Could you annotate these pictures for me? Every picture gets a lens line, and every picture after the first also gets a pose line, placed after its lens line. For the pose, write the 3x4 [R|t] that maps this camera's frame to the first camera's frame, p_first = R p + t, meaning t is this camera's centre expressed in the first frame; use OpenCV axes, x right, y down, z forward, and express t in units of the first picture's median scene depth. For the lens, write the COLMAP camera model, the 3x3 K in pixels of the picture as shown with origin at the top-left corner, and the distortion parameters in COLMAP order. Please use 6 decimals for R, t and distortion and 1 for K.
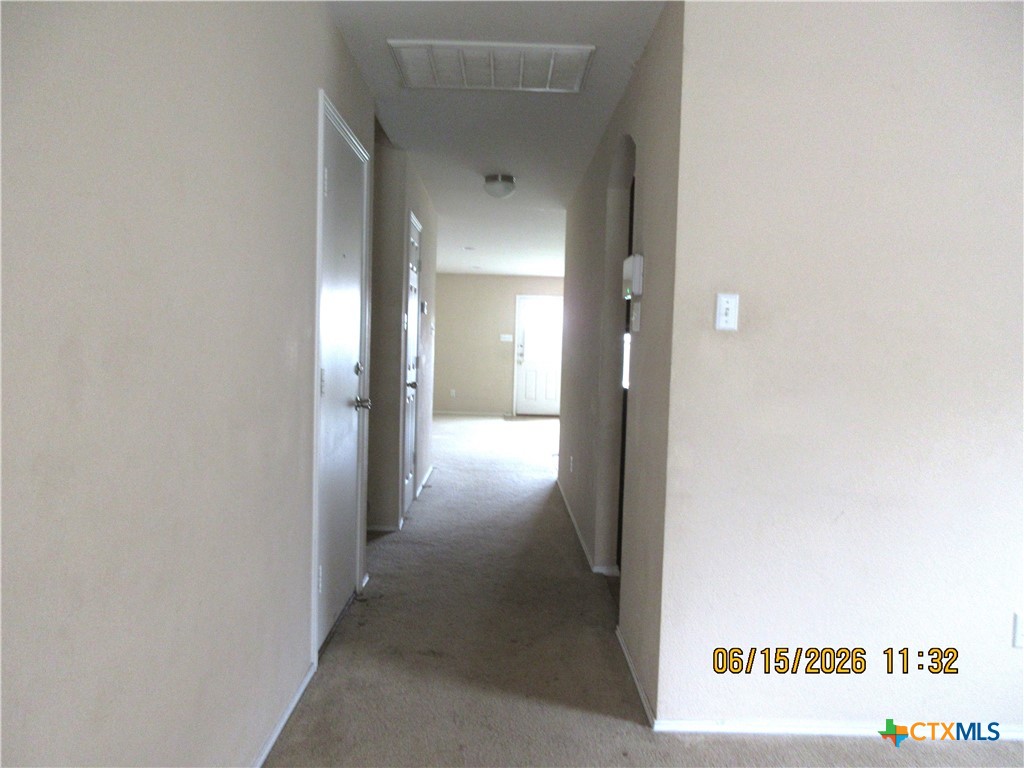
lens RADIAL K [[756.1, 0, 513.1], [0, 756.1, 385.2], [0, 0, 1]] dist [0.000244, -0.007513]
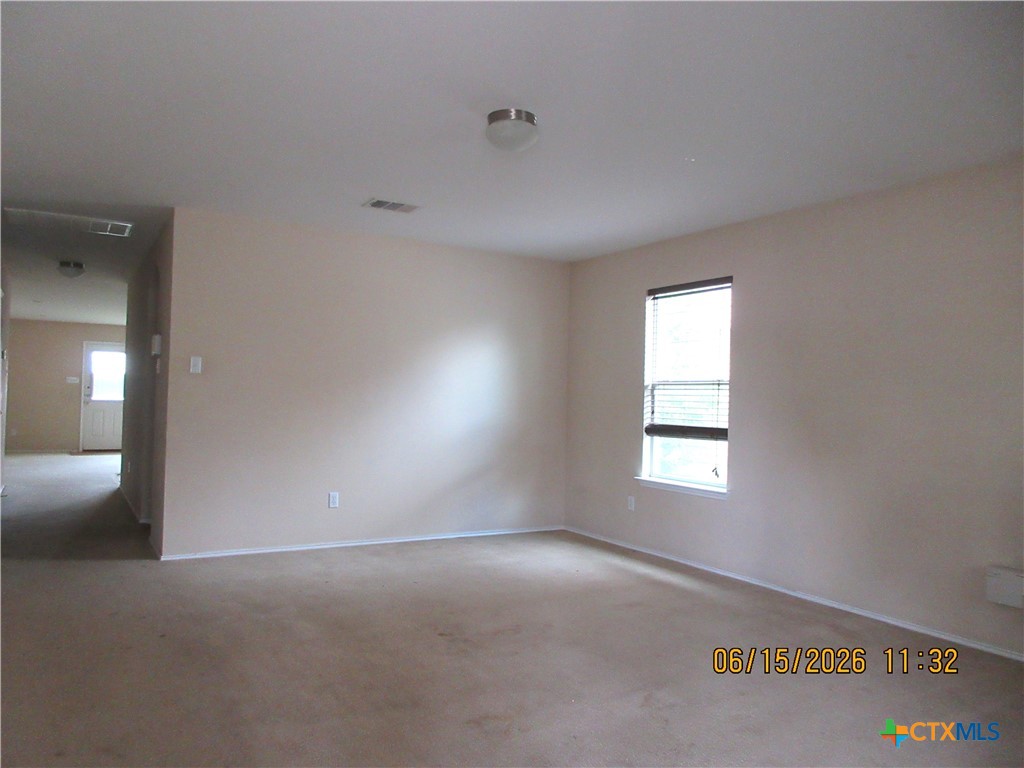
lens RADIAL K [[756.1, 0, 511.1], [0, 756.1, 377.6], [0, 0, 1]] dist [0.000244, -0.007513]
pose [[0.867138, 0.003603, 0.498055, -0.004068], [0.030503, 0.997713, -0.060326, 0.022376], [-0.497133, 0.067503, 0.865045, -0.300455]]
